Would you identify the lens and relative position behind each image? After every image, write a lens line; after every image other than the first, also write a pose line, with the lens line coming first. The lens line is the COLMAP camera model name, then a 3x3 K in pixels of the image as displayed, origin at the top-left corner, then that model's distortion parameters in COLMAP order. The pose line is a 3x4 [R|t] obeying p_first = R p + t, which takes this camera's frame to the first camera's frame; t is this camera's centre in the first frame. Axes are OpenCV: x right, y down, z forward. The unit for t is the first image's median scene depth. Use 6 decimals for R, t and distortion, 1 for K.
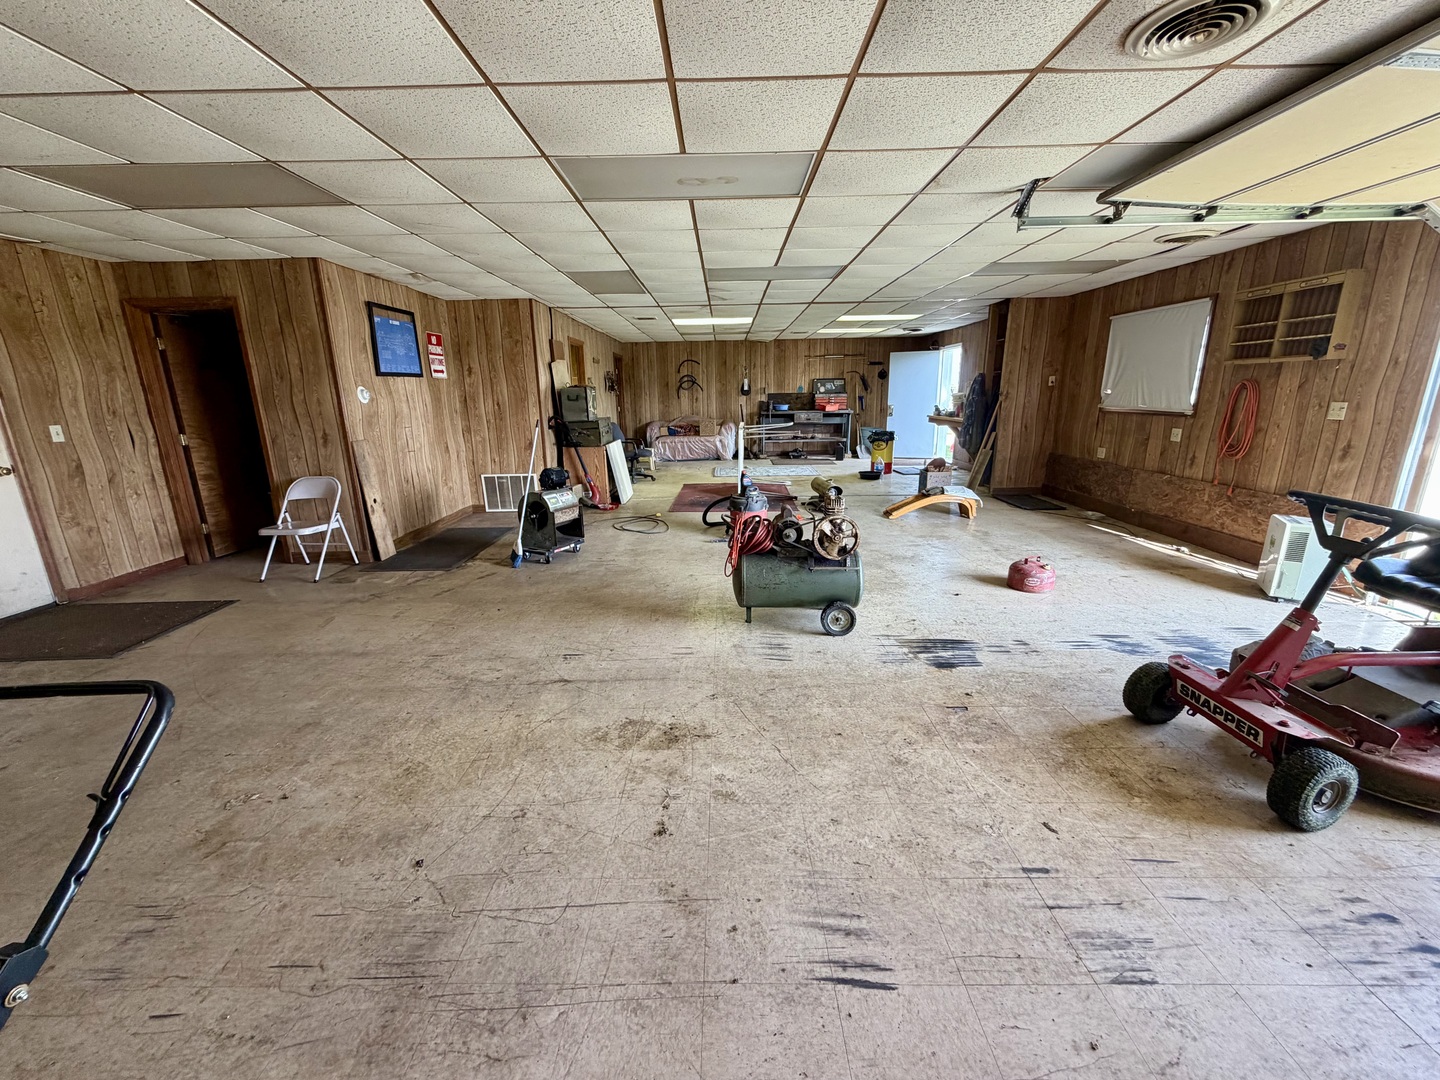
lens RADIAL K [[575.7, 0, 717.1], [0, 575.7, 543.0], [0, 0, 1]] dist [0.000633, 0.000166]
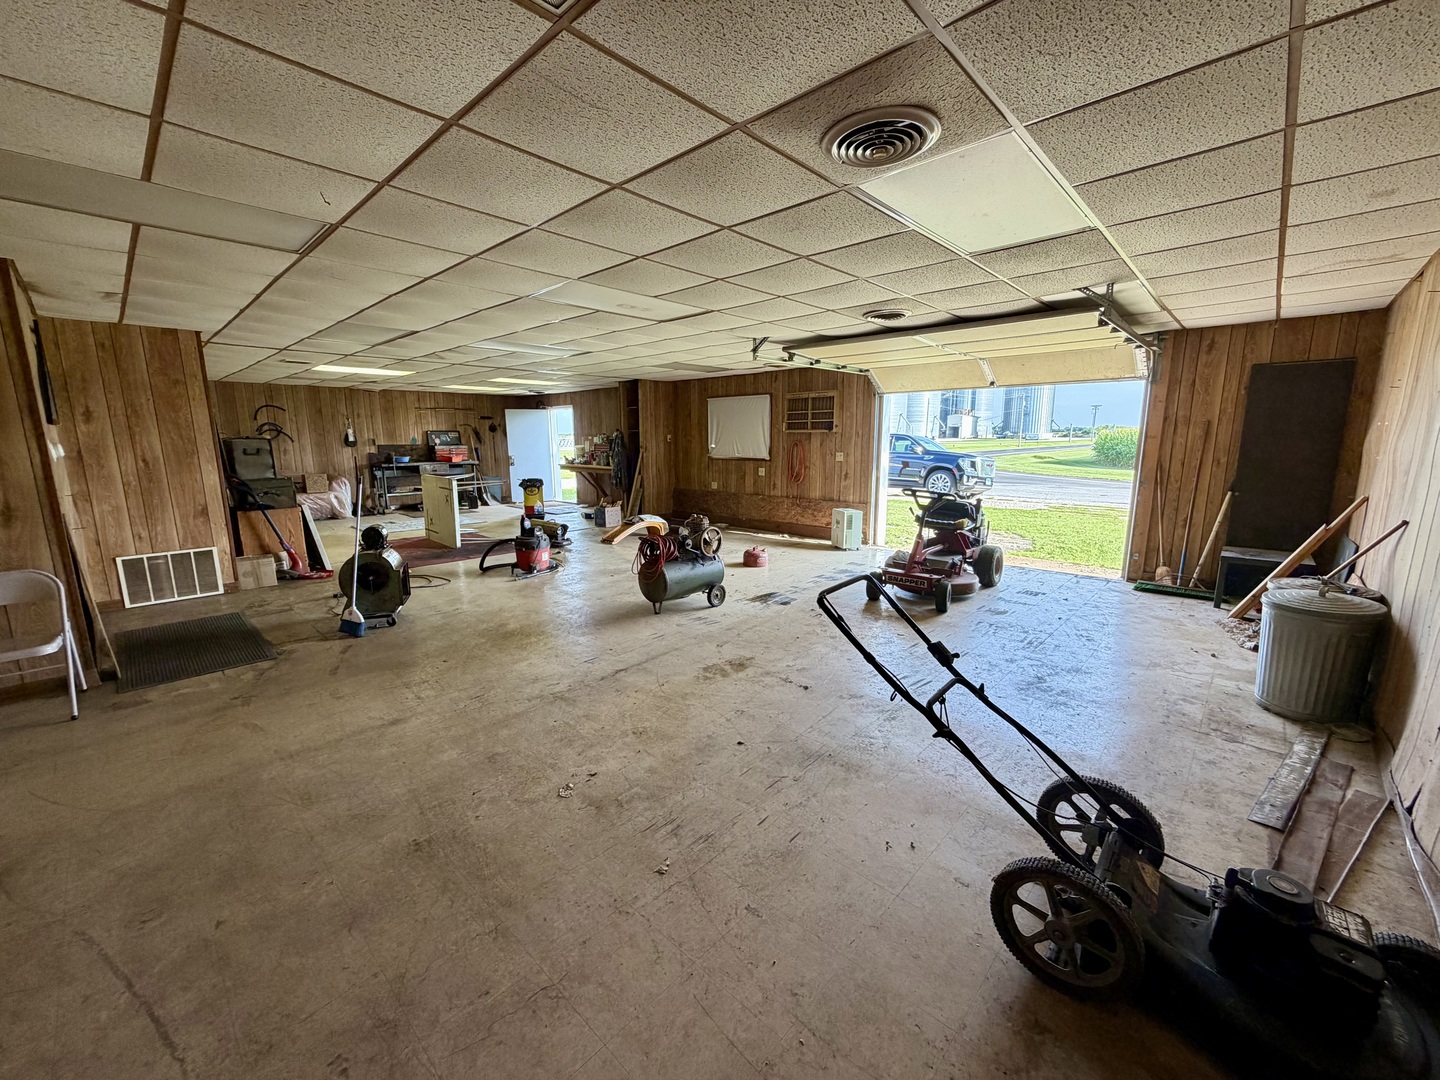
lens RADIAL K [[575.7, 0, 717.9], [0, 575.7, 544.4], [0, 0, 1]] dist [0.000633, 0.000166]
pose [[0.676004, -0.122538, 0.726638, -0.605141], [0.180157, 0.983636, -0.001726, 0.002138], [-0.714537, 0.132076, 0.687018, -0.045394]]
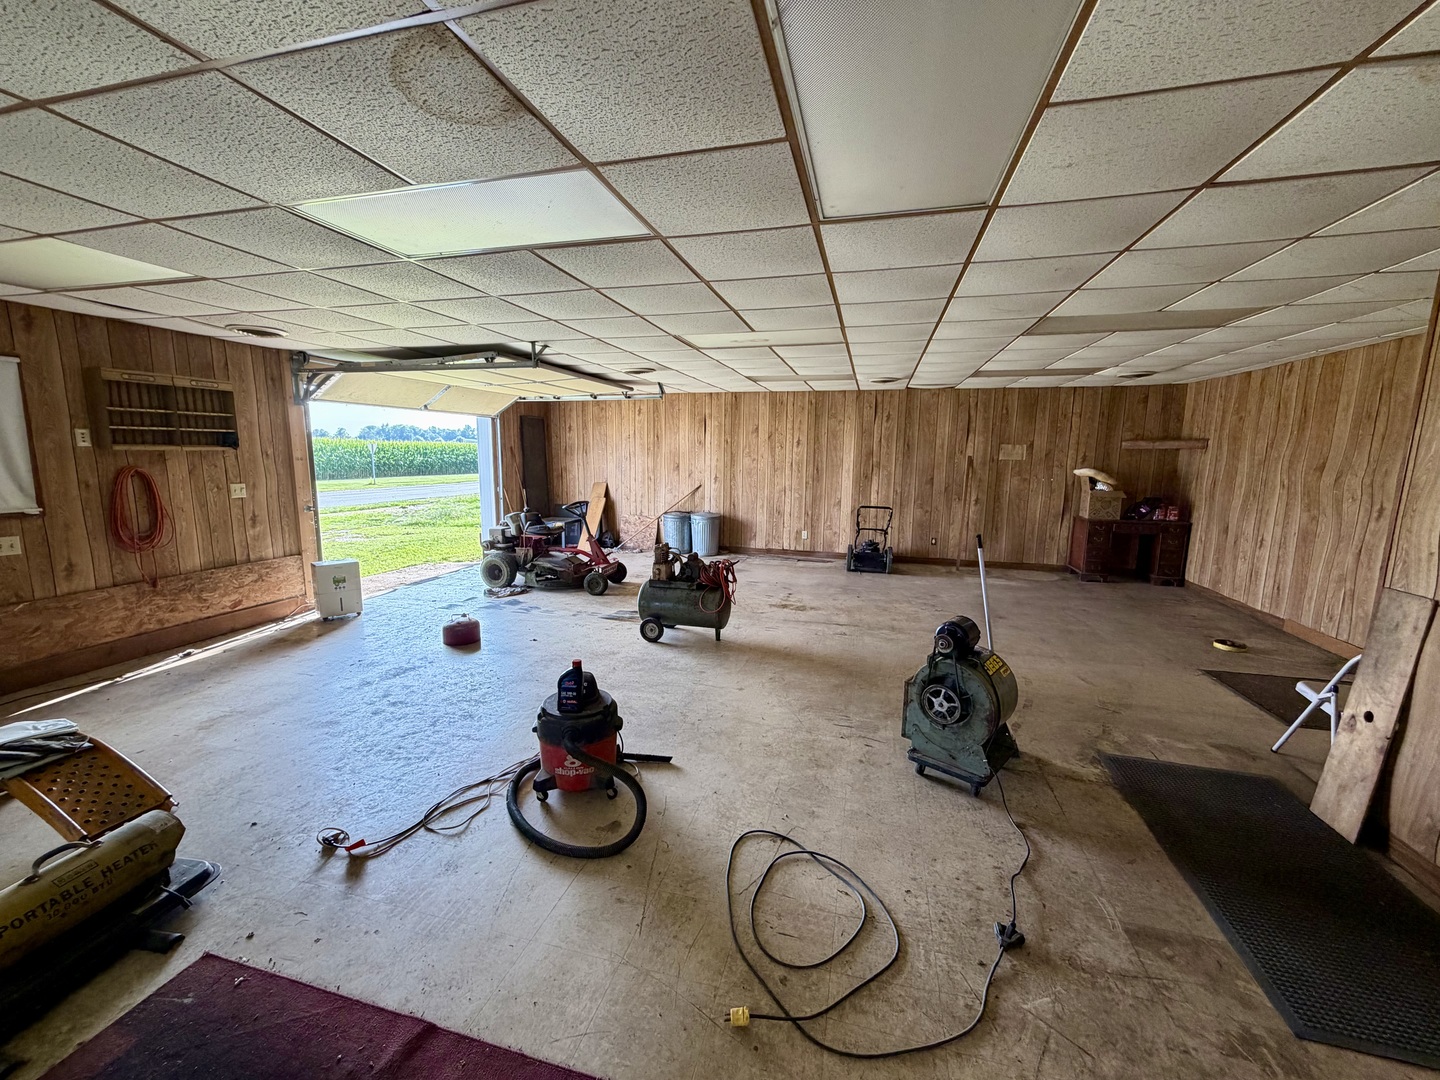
lens RADIAL K [[575.7, 0, 715.9], [0, 575.7, 539.8], [0, 0, 1]] dist [0.000633, 0.000166]
pose [[-0.967749, -0.031368, 0.249957, -0.199116], [0.070114, 0.919476, 0.386843, -0.444222], [-0.241964, 0.391892, -0.887623, 1.554484]]
